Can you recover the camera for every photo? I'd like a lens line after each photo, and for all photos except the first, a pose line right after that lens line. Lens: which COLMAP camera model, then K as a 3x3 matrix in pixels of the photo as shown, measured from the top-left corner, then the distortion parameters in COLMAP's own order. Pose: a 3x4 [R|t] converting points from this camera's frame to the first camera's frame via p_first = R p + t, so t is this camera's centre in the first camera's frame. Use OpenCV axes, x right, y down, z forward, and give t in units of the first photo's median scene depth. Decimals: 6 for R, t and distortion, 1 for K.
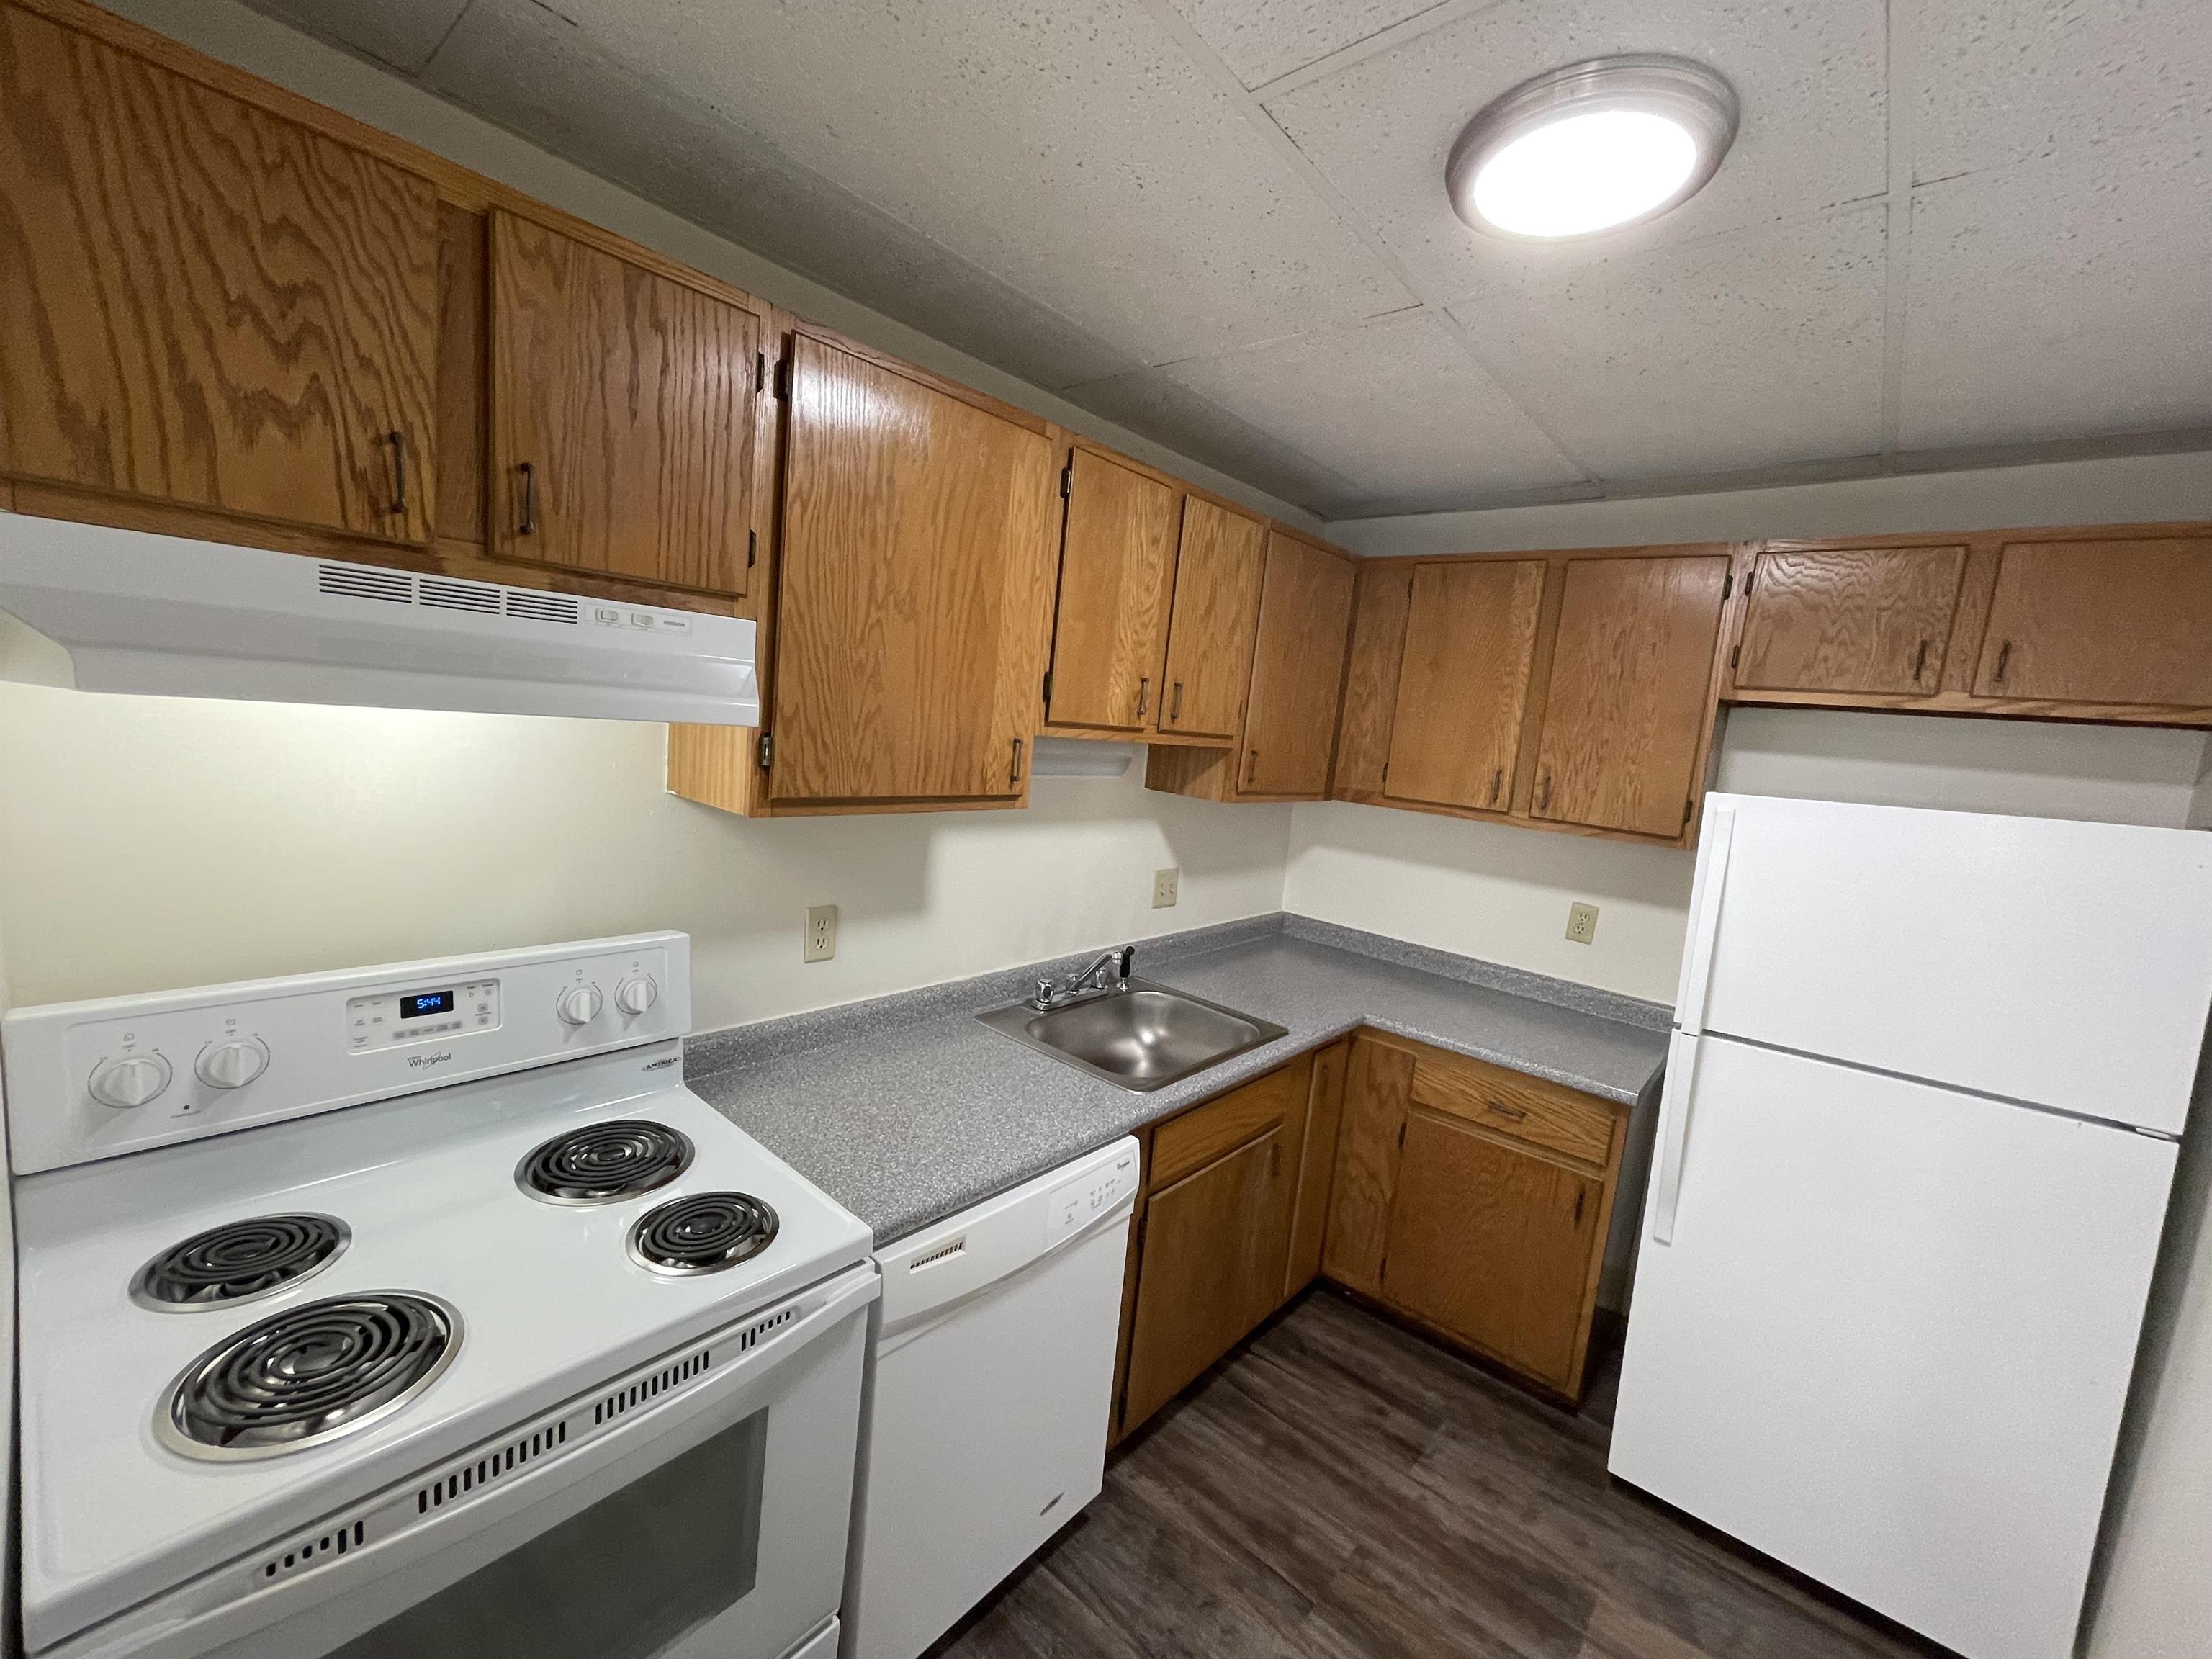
lens RADIAL K [[898.9, 0, 1100.0], [0, 898.9, 830.4], [0, 0, 1]] dist [-0.000745, 0.000766]
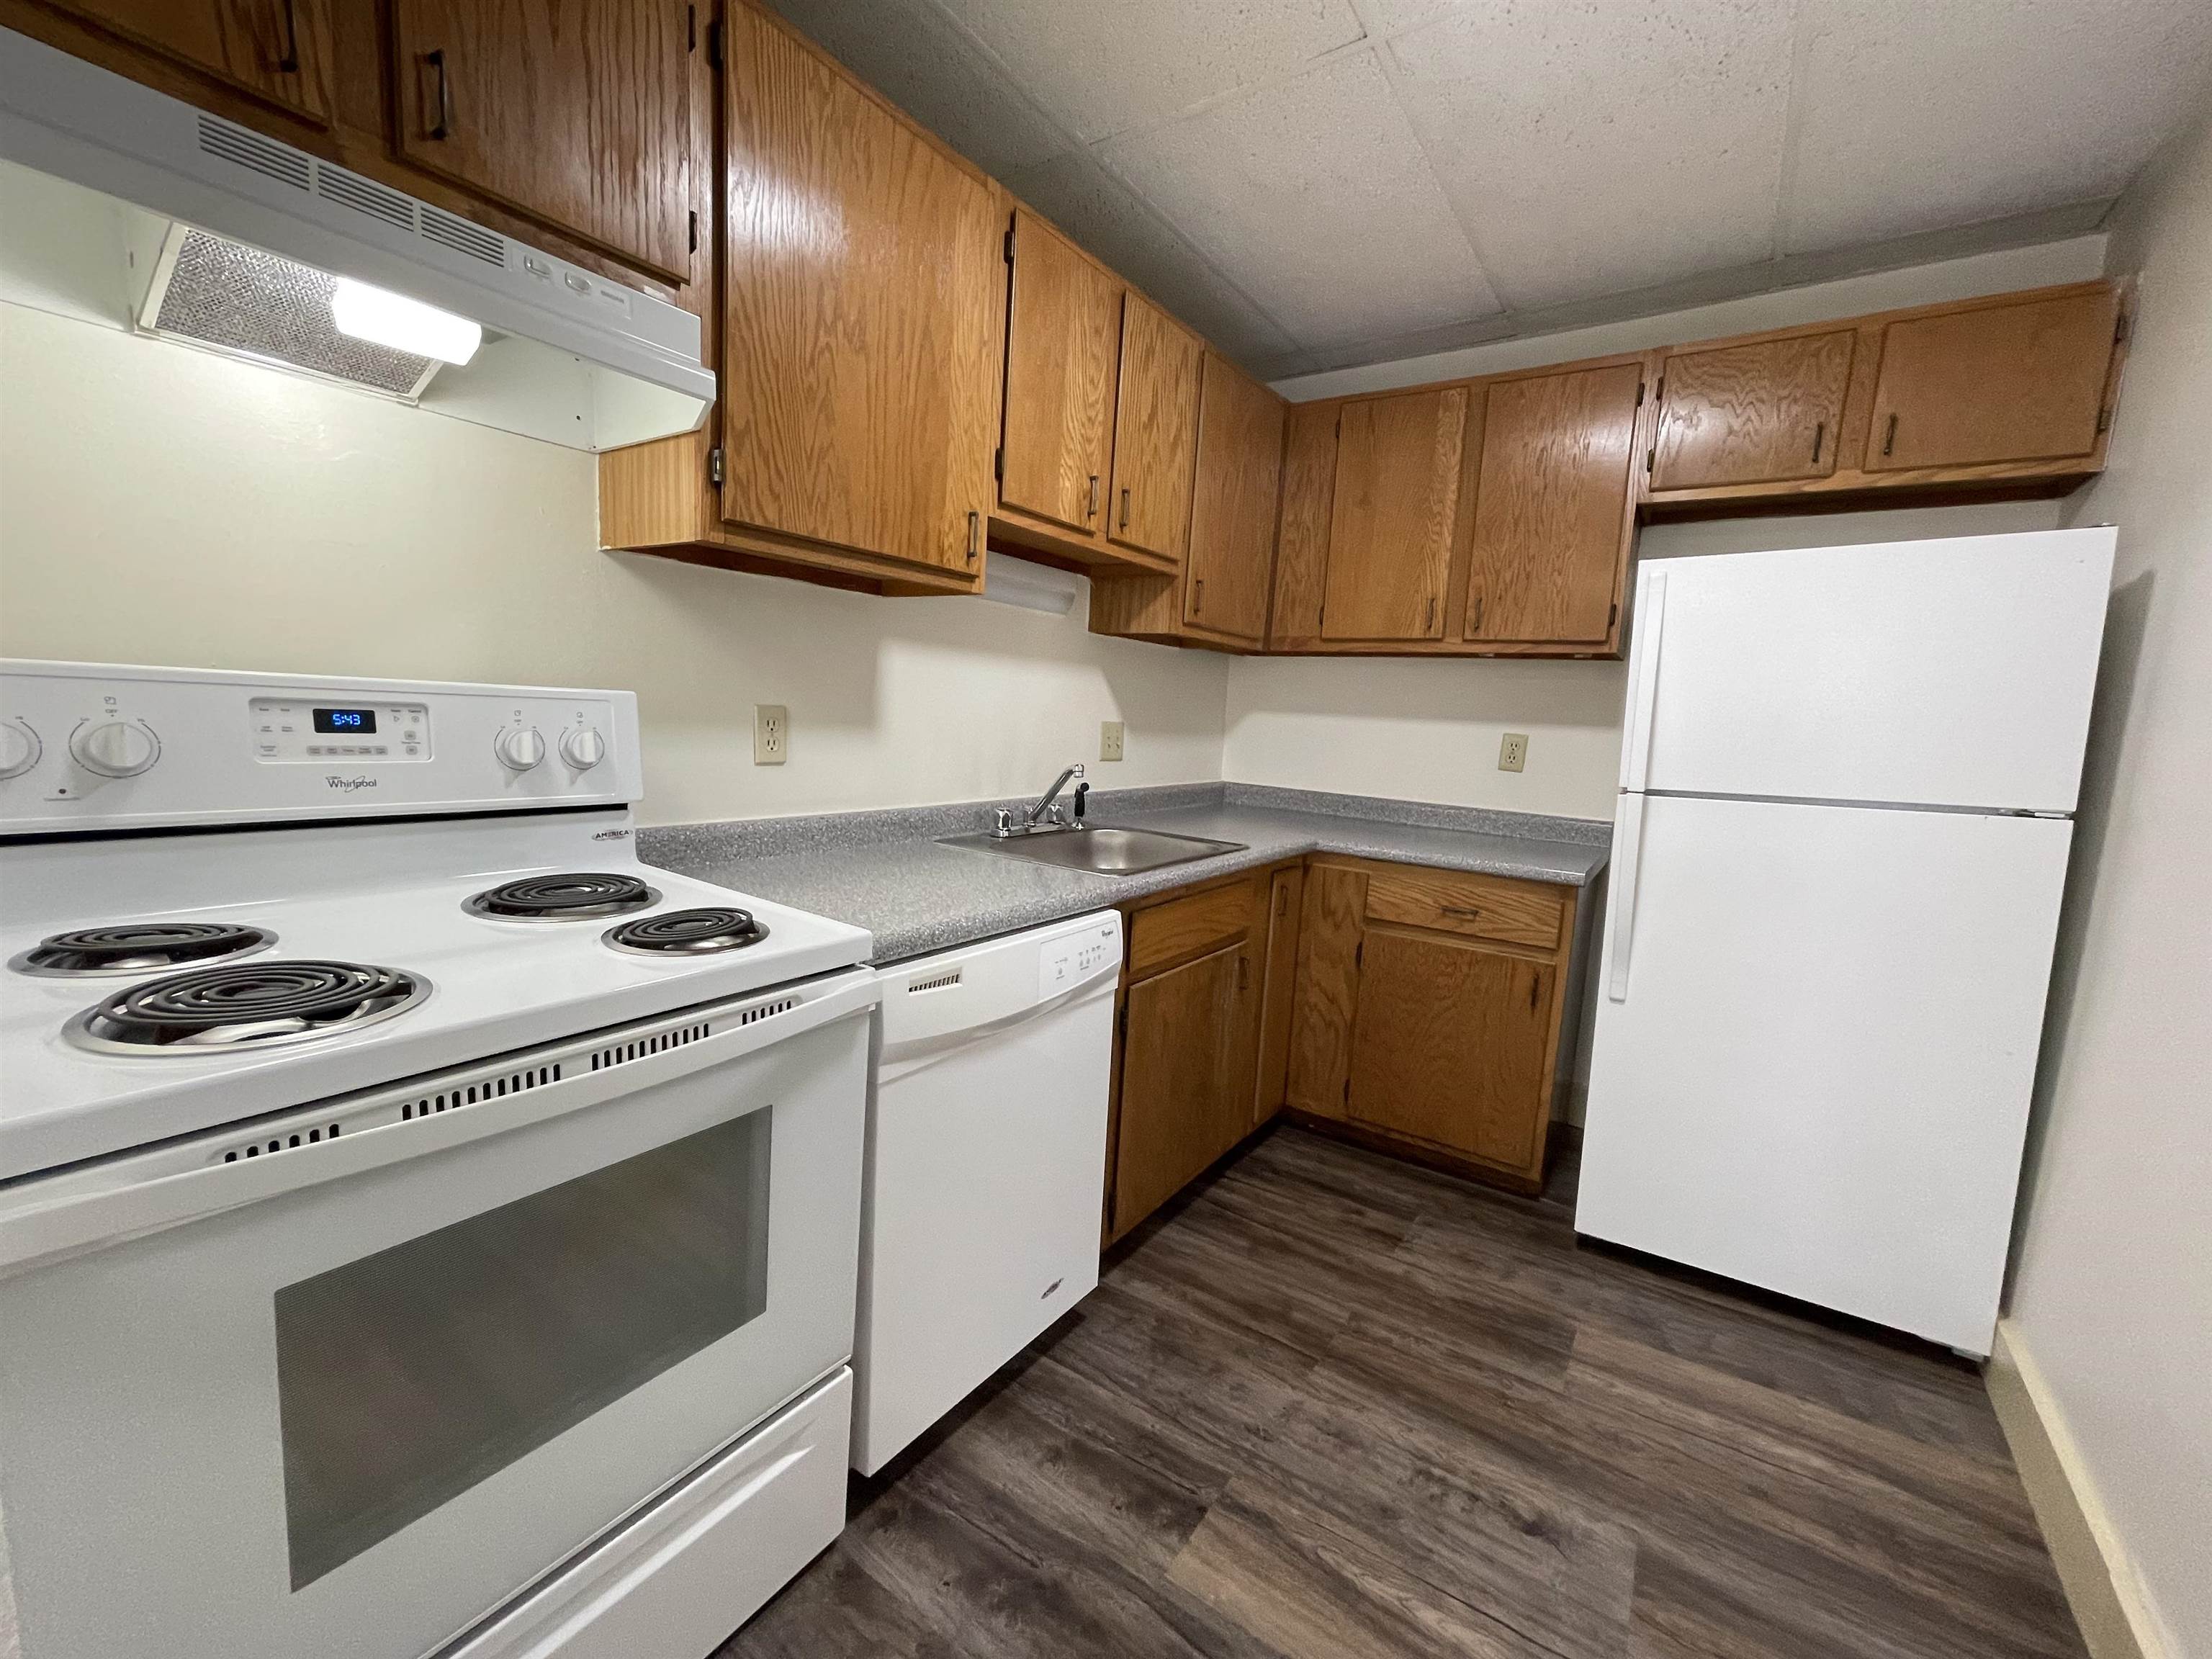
lens RADIAL K [[895.1, 0, 1097.6], [0, 895.1, 828.8], [0, 0, 1]] dist [-0.001929, 0.000590]
pose [[0.993582, -0.051946, 0.100485, -0.064846], [0.051069, 0.998631, 0.011275, 0.207266], [-0.100933, -0.006071, 0.994875, 0.027306]]
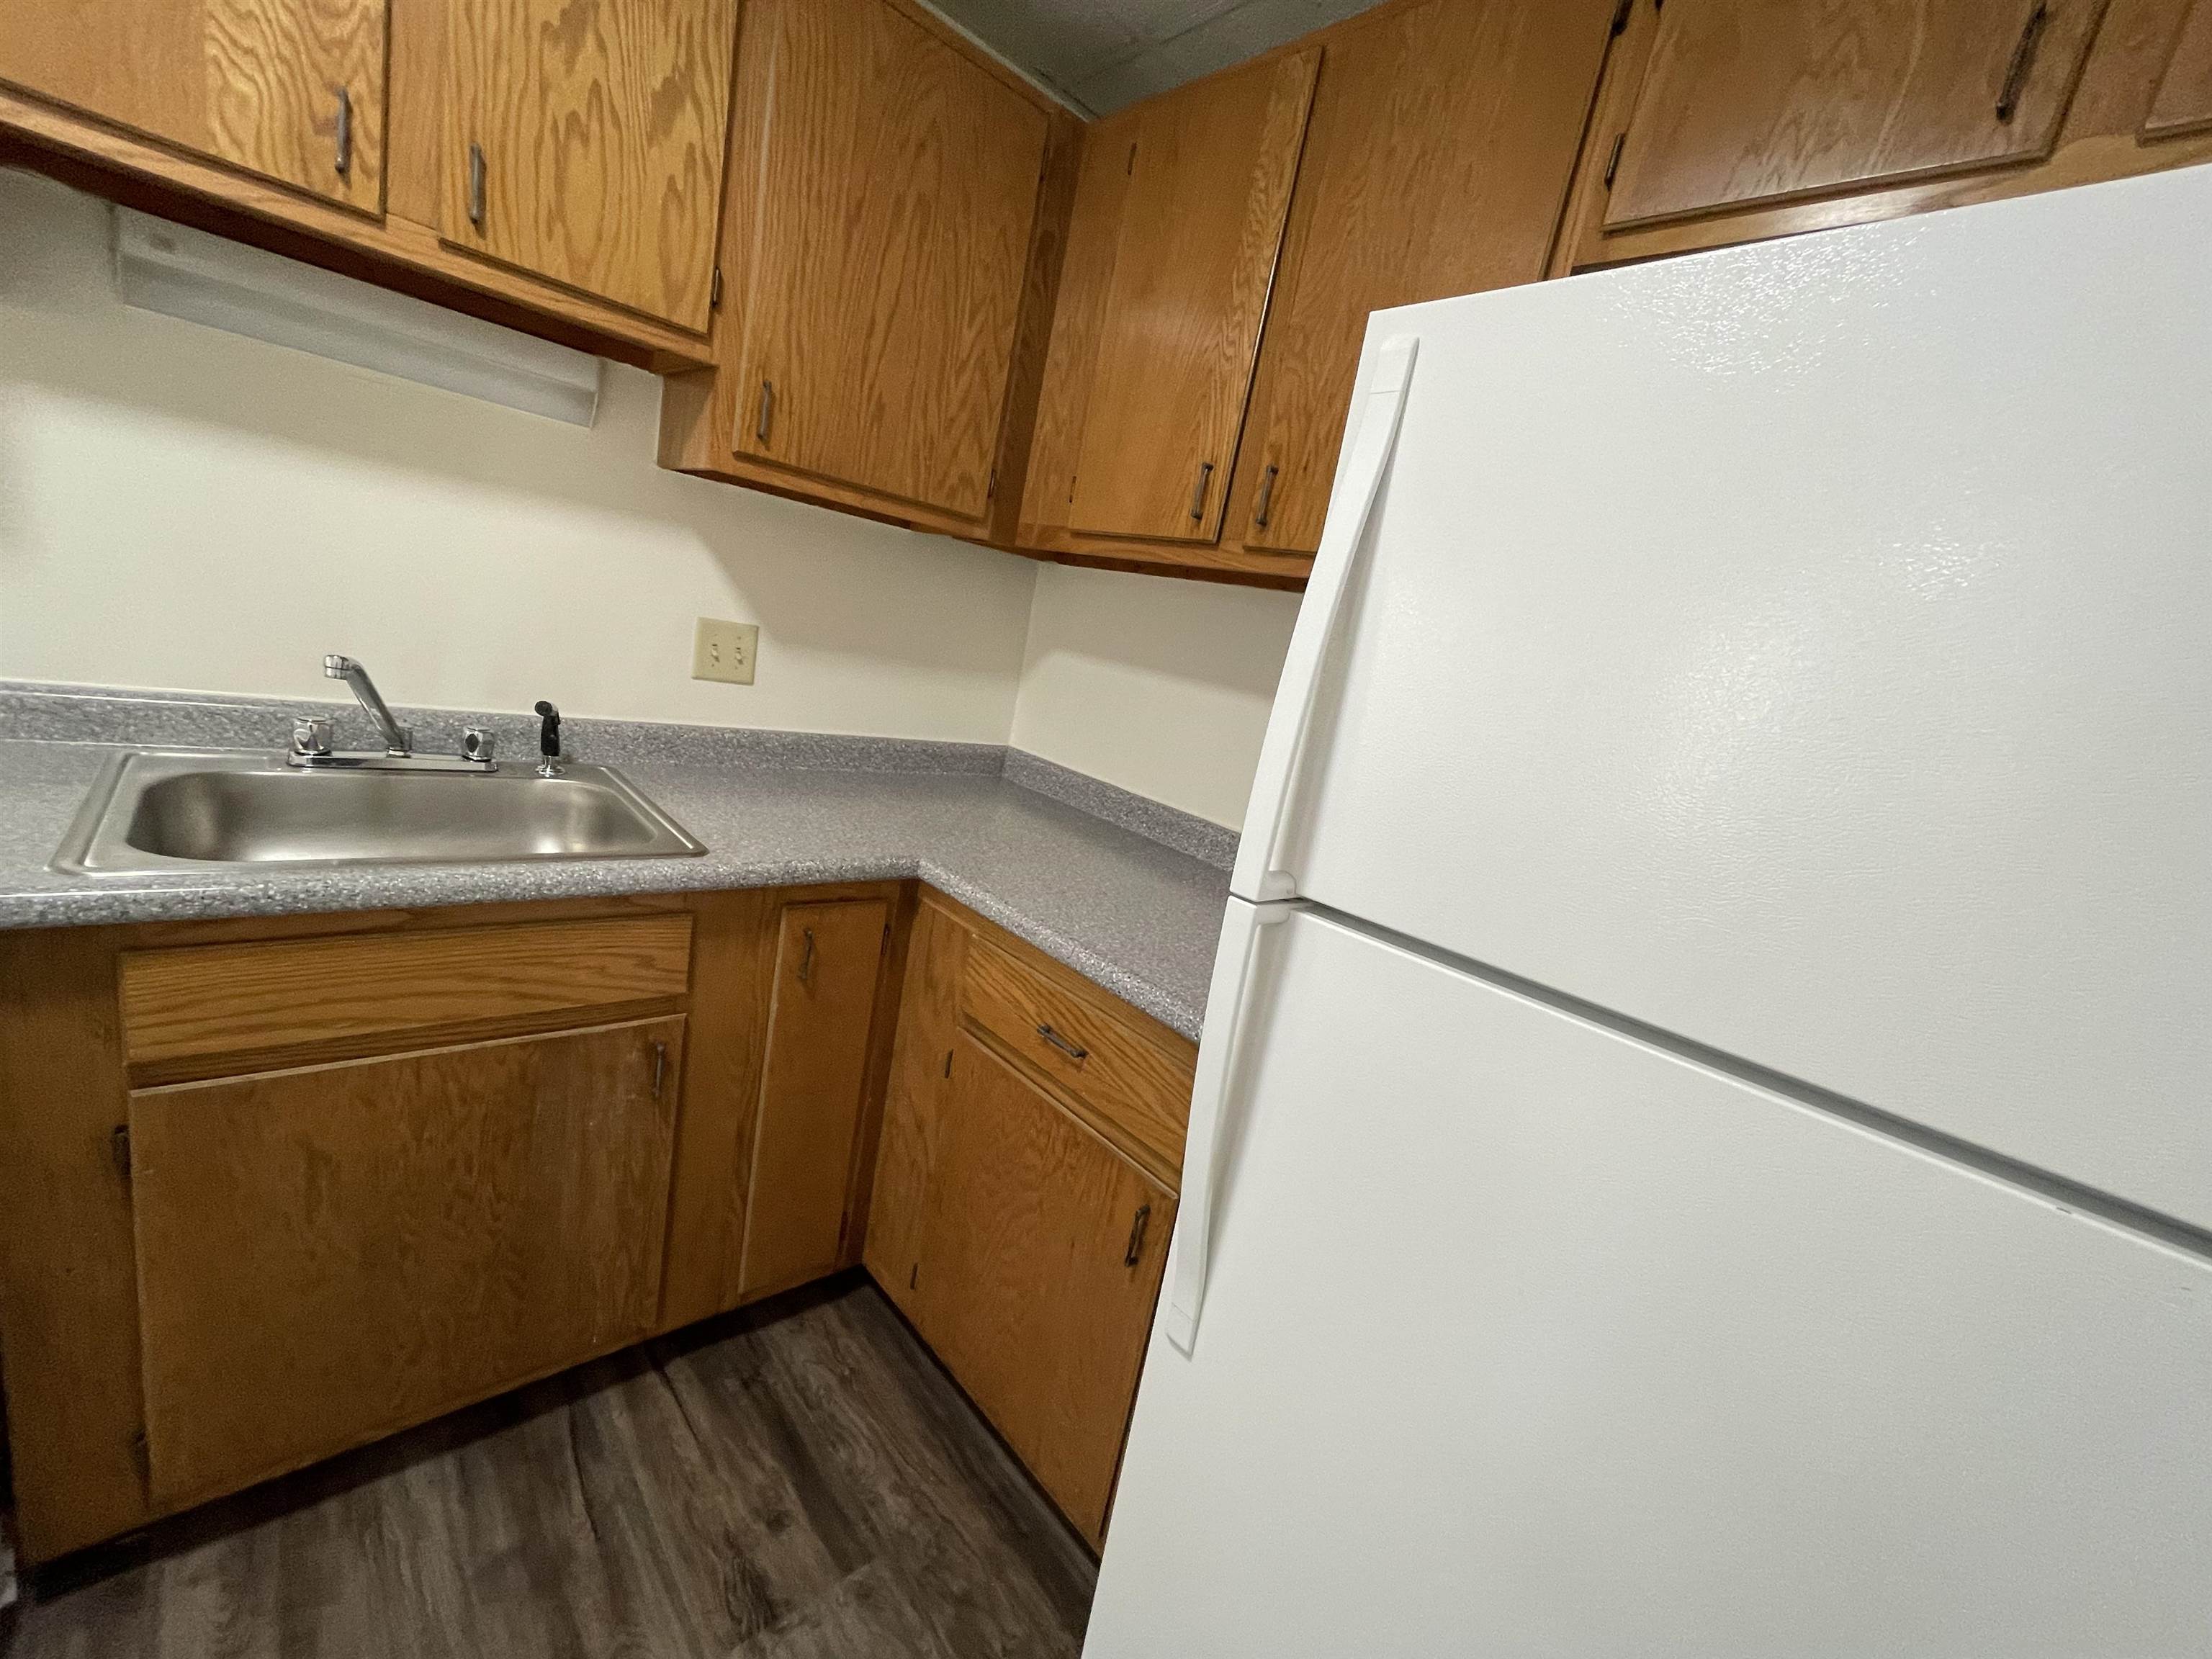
lens RADIAL K [[890.8, 0, 1100.1], [0, 890.8, 831.4], [0, 0, 1]] dist [-0.002584, 0.000456]
pose [[0.988983, 0.118278, -0.089016, 0.569625], [-0.111480, 0.990714, 0.077829, 0.156442], [0.097395, -0.067048, 0.992985, 0.533044]]
